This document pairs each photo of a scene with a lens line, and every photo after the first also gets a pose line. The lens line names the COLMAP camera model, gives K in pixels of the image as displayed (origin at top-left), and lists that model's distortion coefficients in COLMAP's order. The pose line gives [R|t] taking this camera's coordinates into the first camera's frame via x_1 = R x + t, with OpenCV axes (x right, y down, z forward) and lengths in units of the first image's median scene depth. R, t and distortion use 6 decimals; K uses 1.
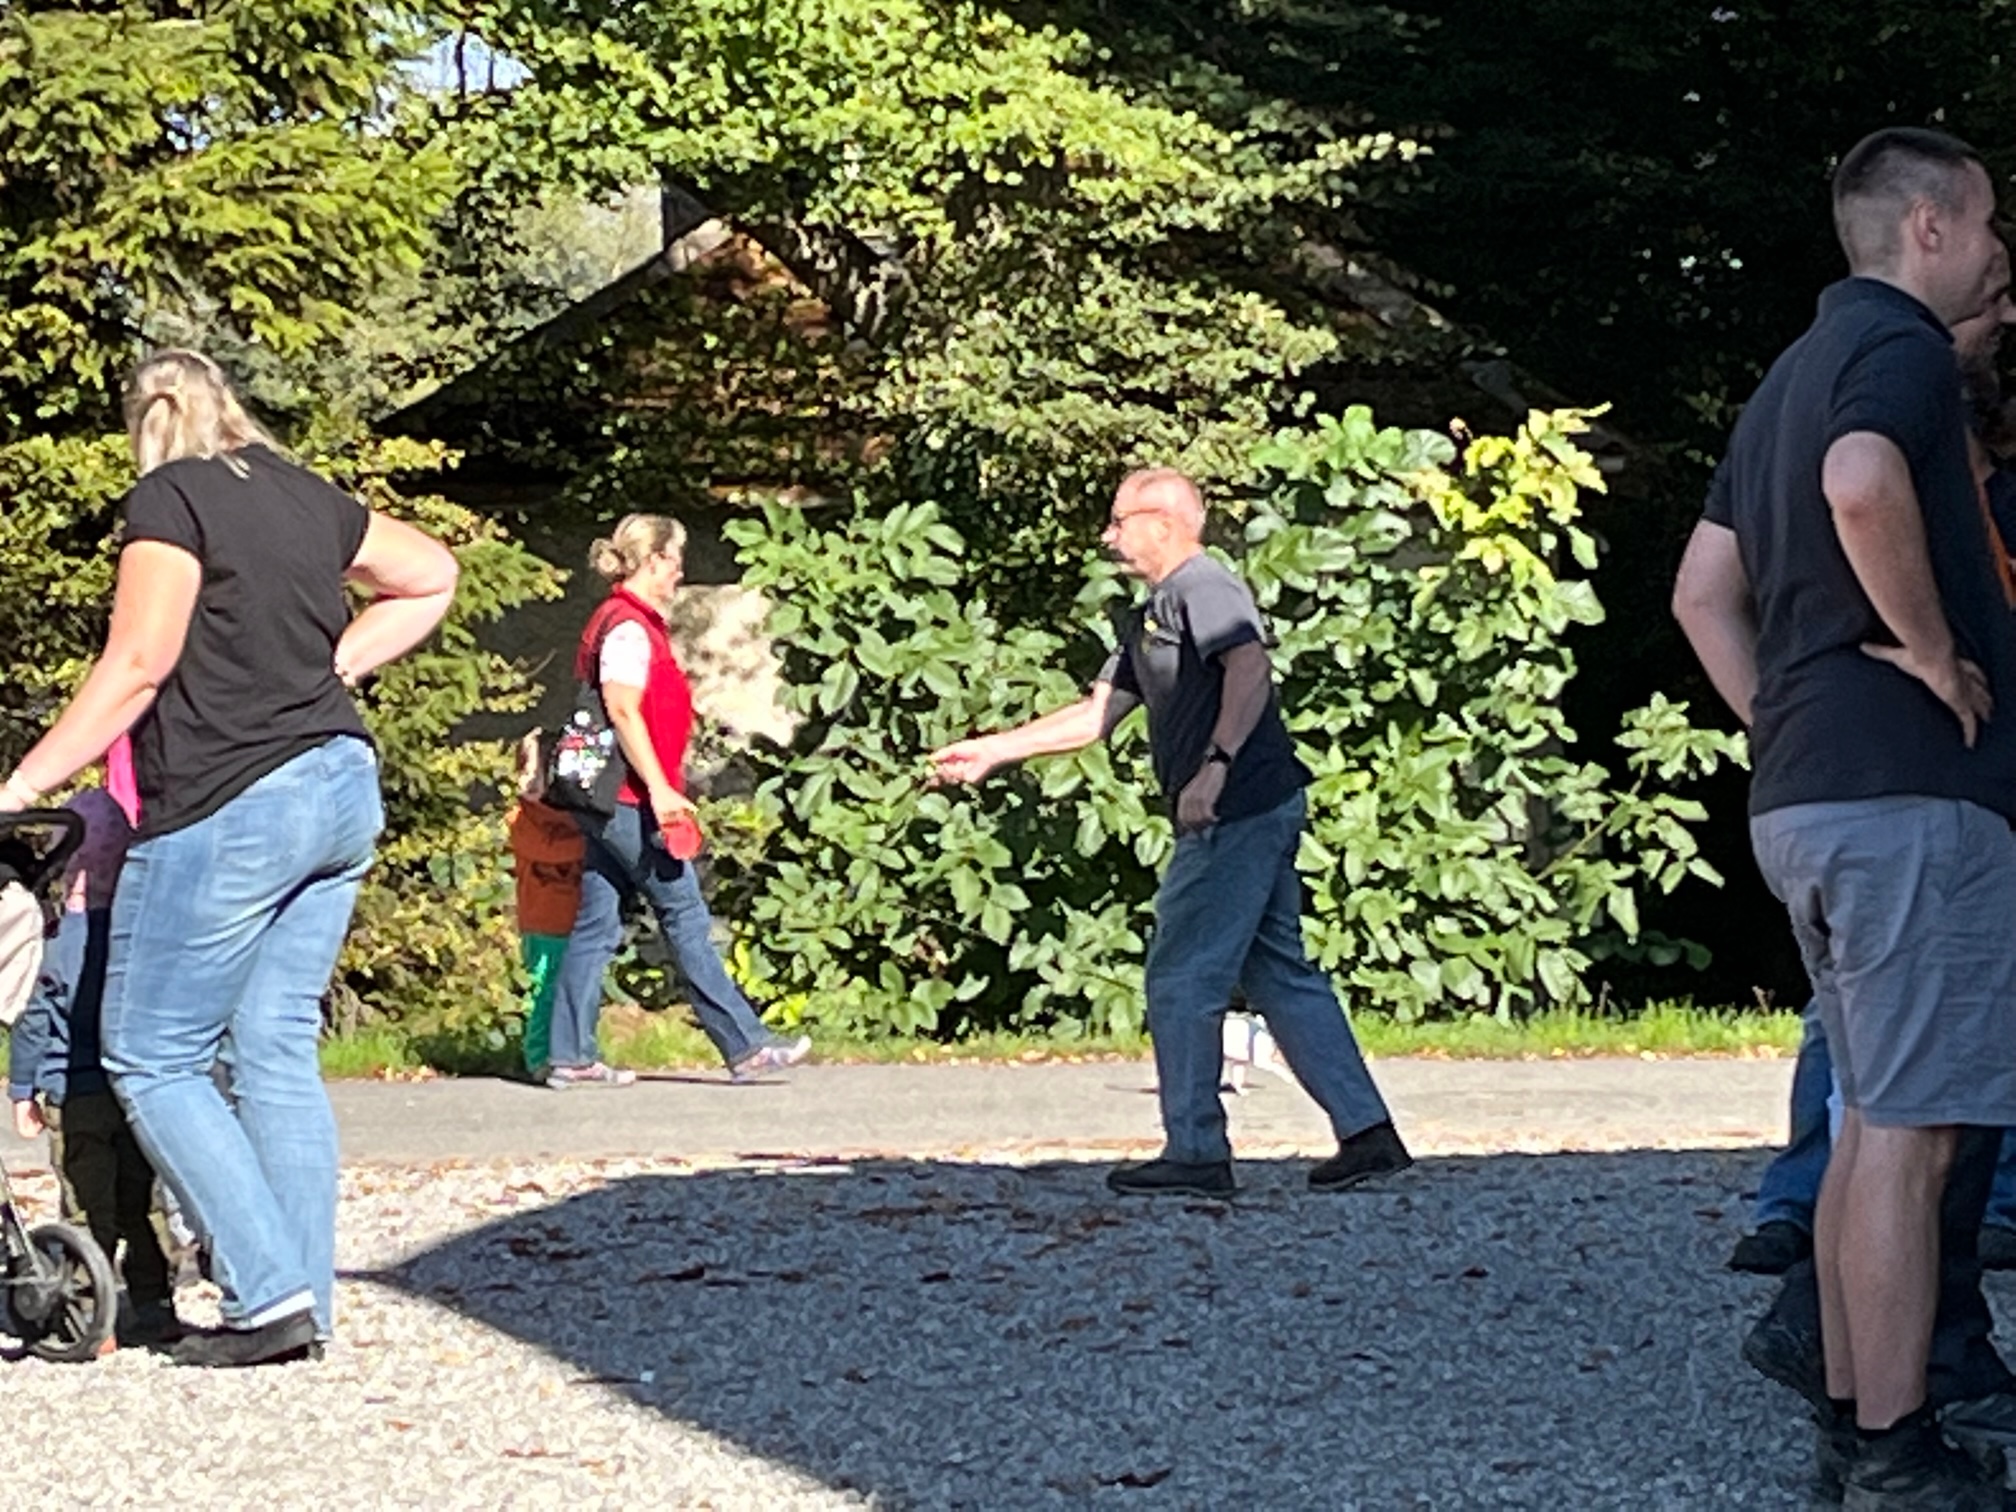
lens RADIAL K [[7502.0, 0, 1008.0], [0, 7502.0, 756.0], [0, 0, 1]] dist [0.108243, 0.926093]
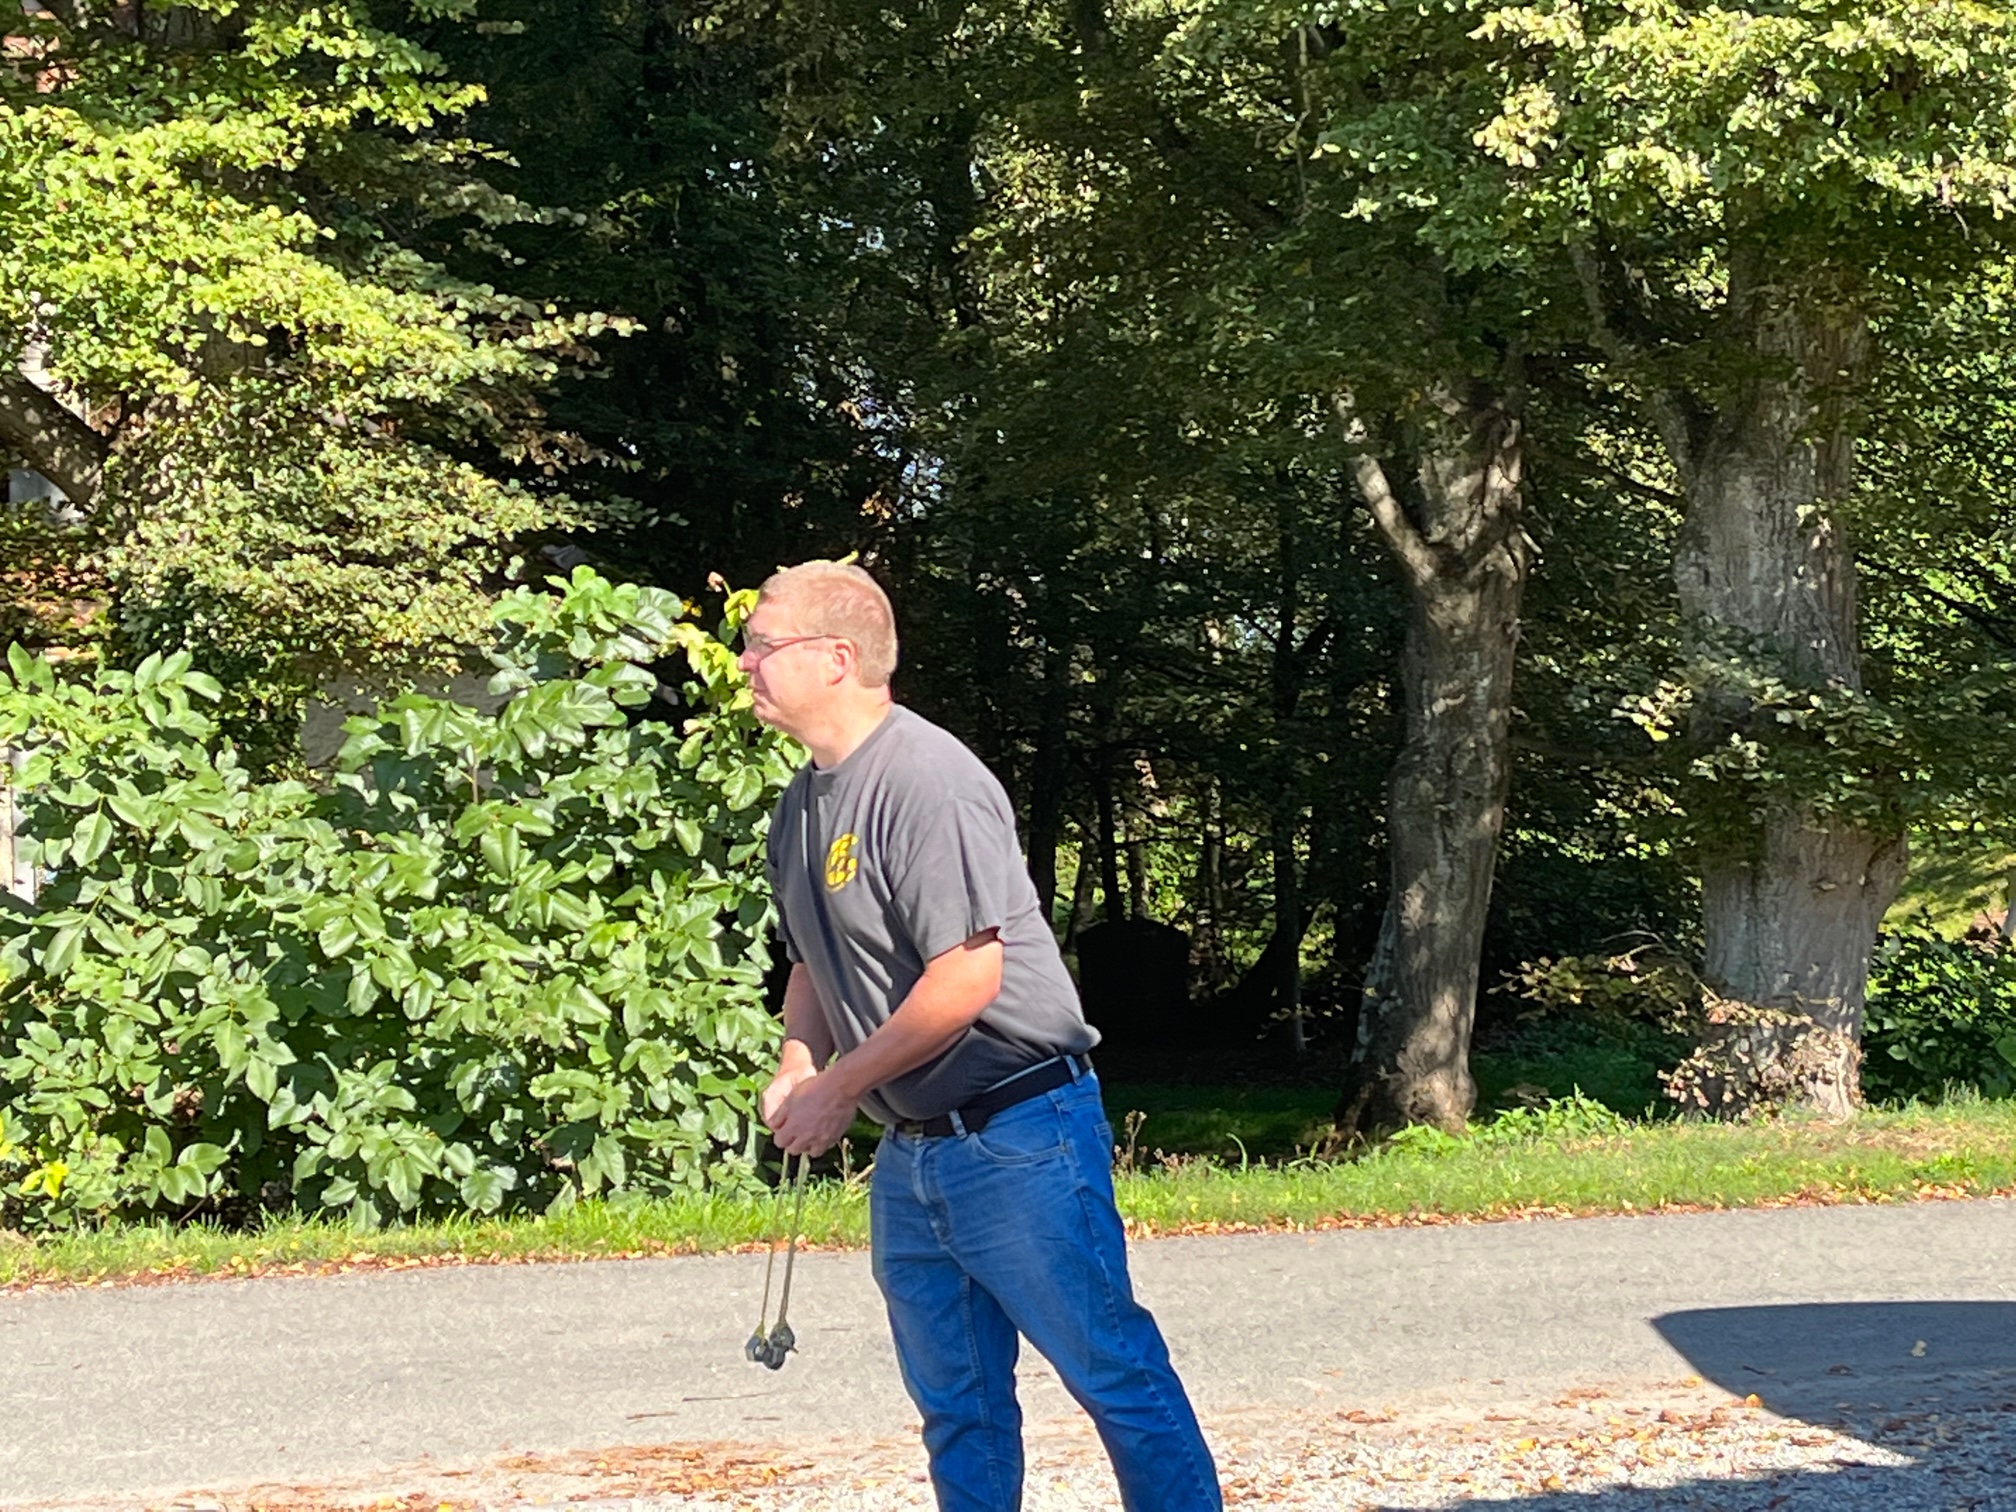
lens RADIAL K [[4182.5, 0, 1007.2], [0, 4182.5, 724.8], [0, 0, 1]] dist [-0.003503, 0.048184]
pose [[0.974407, -0.002935, 0.224772, -0.028651], [0.008672, 0.999661, -0.024543, -0.009783], [-0.224623, 0.025864, 0.974102, 0.434363]]
